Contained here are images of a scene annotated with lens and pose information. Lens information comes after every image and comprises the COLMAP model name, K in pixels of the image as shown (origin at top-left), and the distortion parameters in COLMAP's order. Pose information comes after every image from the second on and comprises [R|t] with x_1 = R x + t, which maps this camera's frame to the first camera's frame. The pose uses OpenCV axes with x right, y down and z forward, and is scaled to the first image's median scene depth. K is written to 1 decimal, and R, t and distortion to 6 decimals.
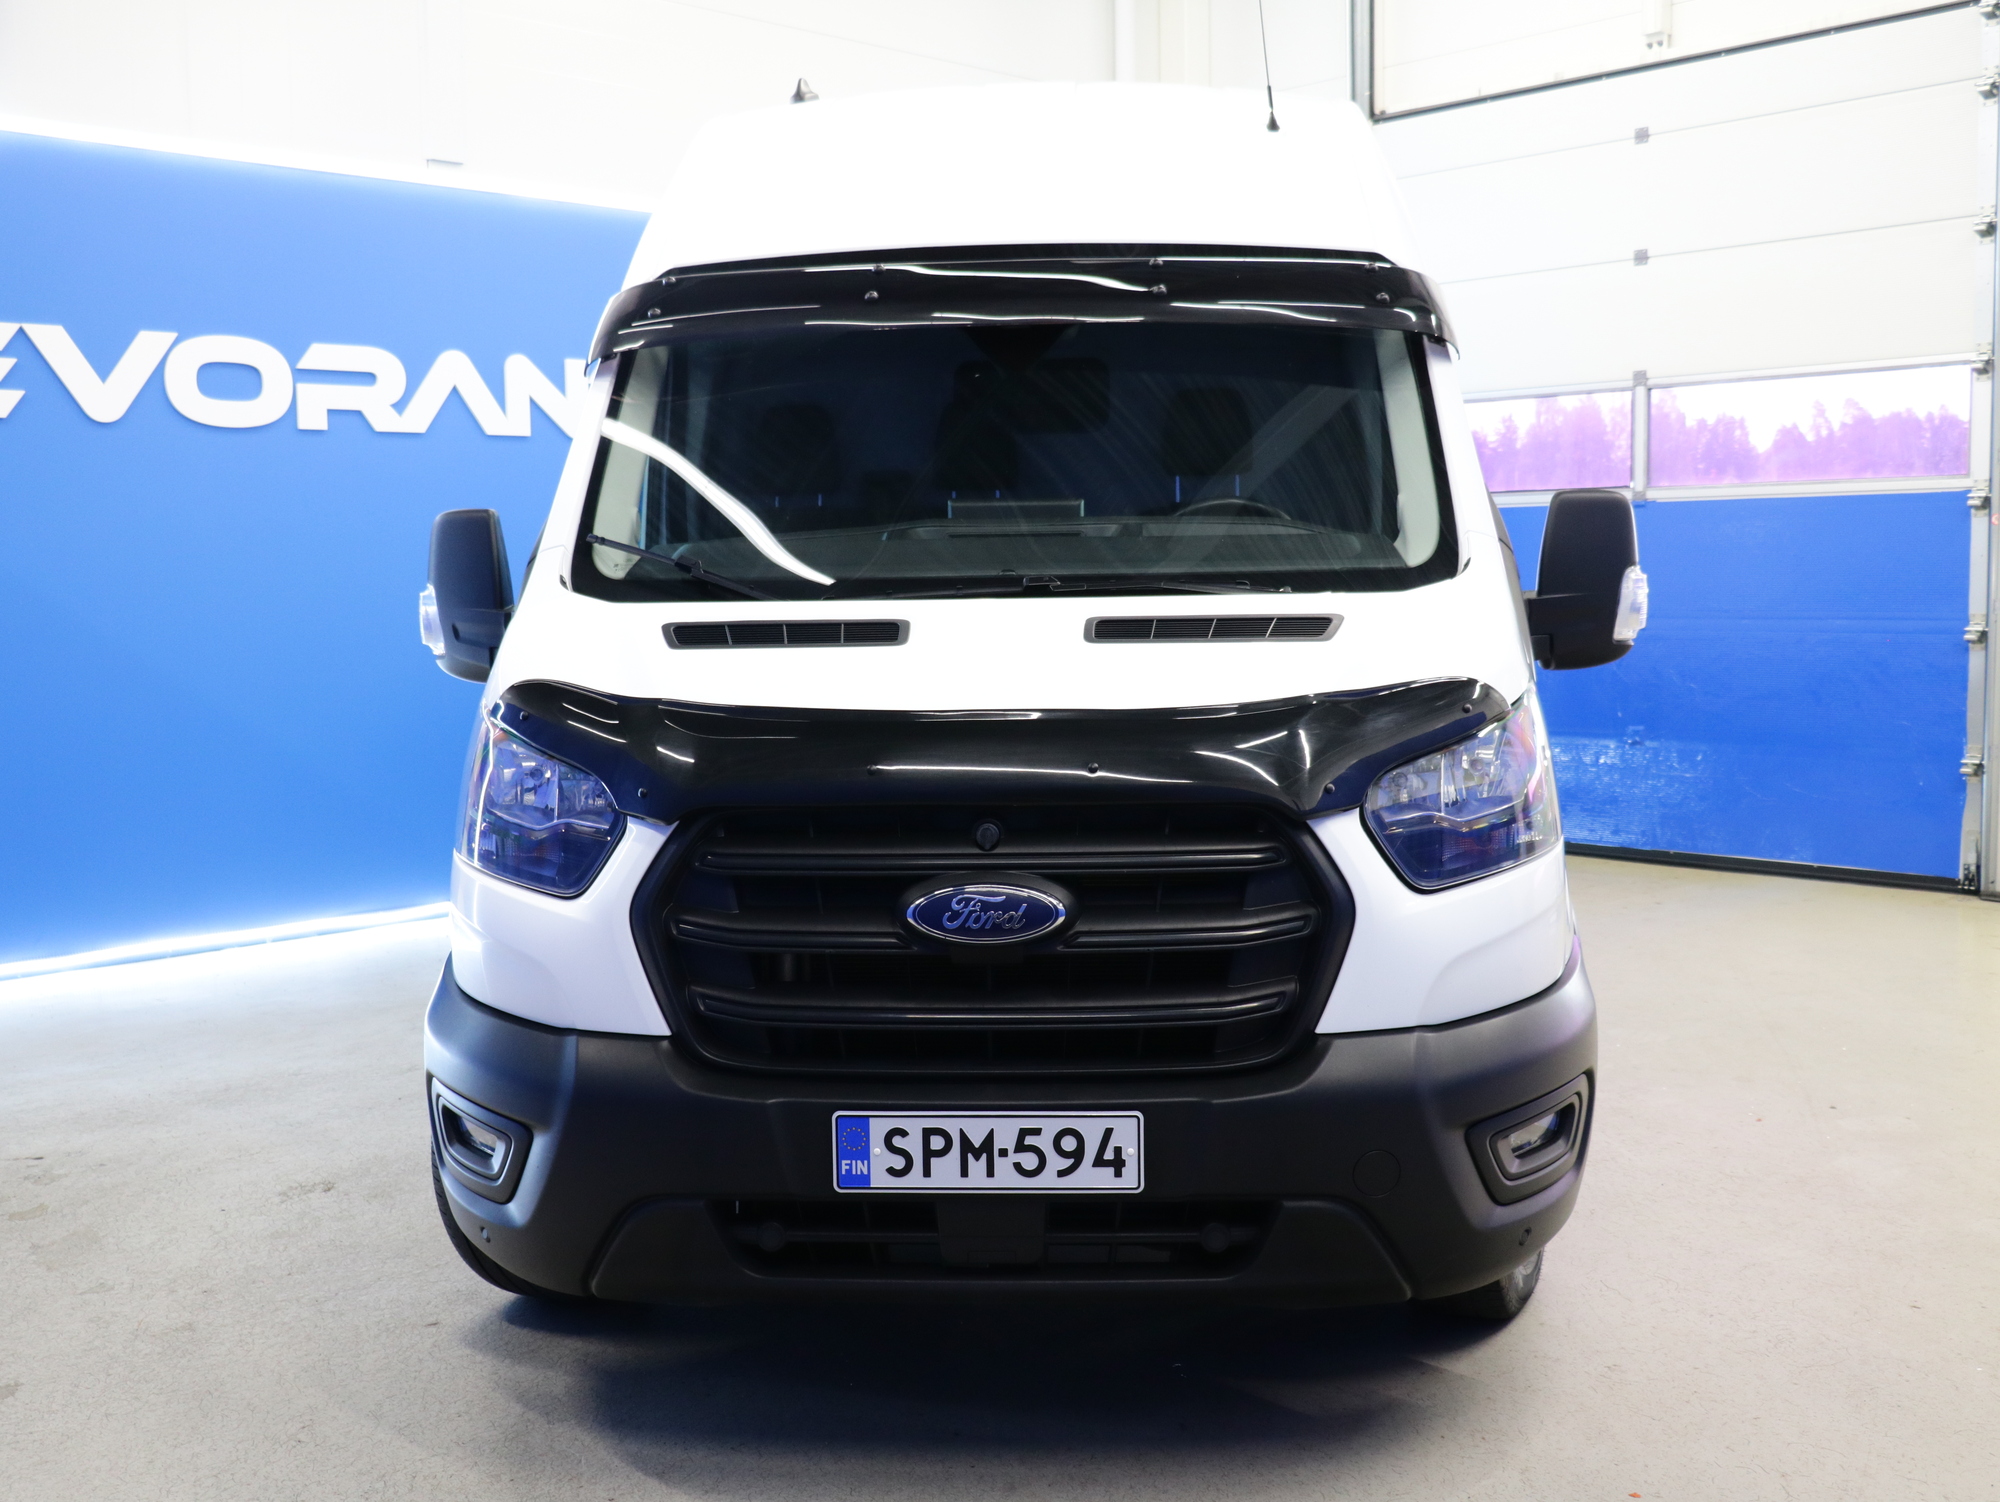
lens RADIAL K [[2000.6, 0, 1000.0], [0, 2000.6, 751.0], [0, 0, 1]] dist [-0.006945, 0.009983]
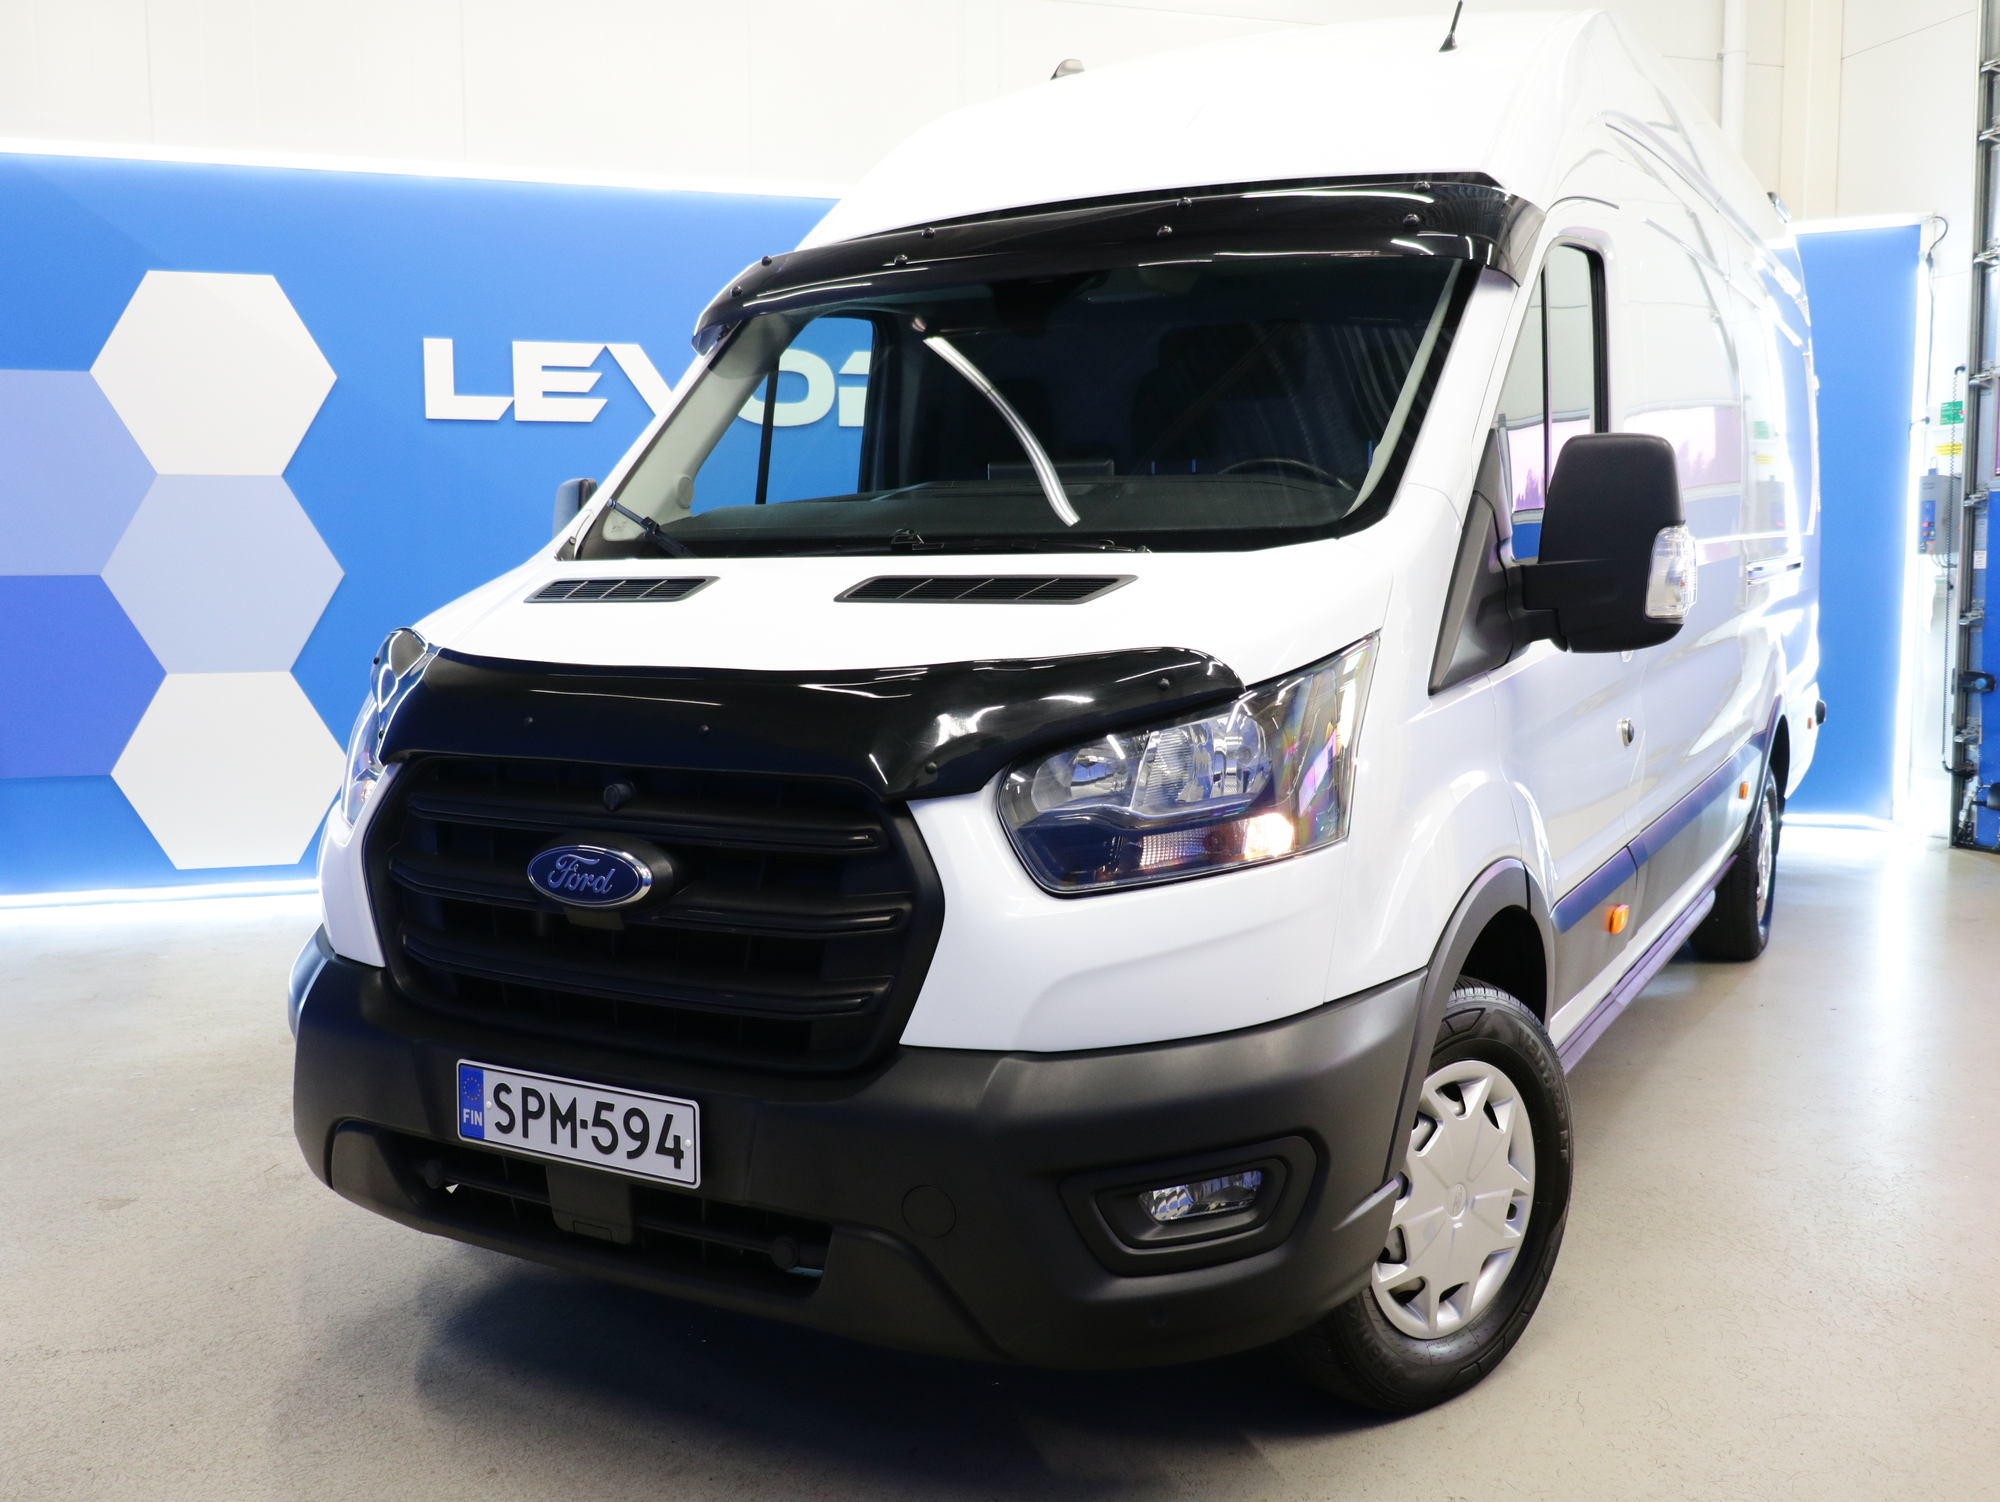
lens RADIAL K [[1795.8, 0, 1000.0], [0, 1795.8, 751.0], [0, 0, 1]] dist [0.002258, 0.073620]
pose [[0.888307, 0.052893, -0.456194, 0.564559], [-0.046788, 0.998600, 0.024674, -0.009760], [0.456861, -0.000574, 0.889538, 0.319321]]
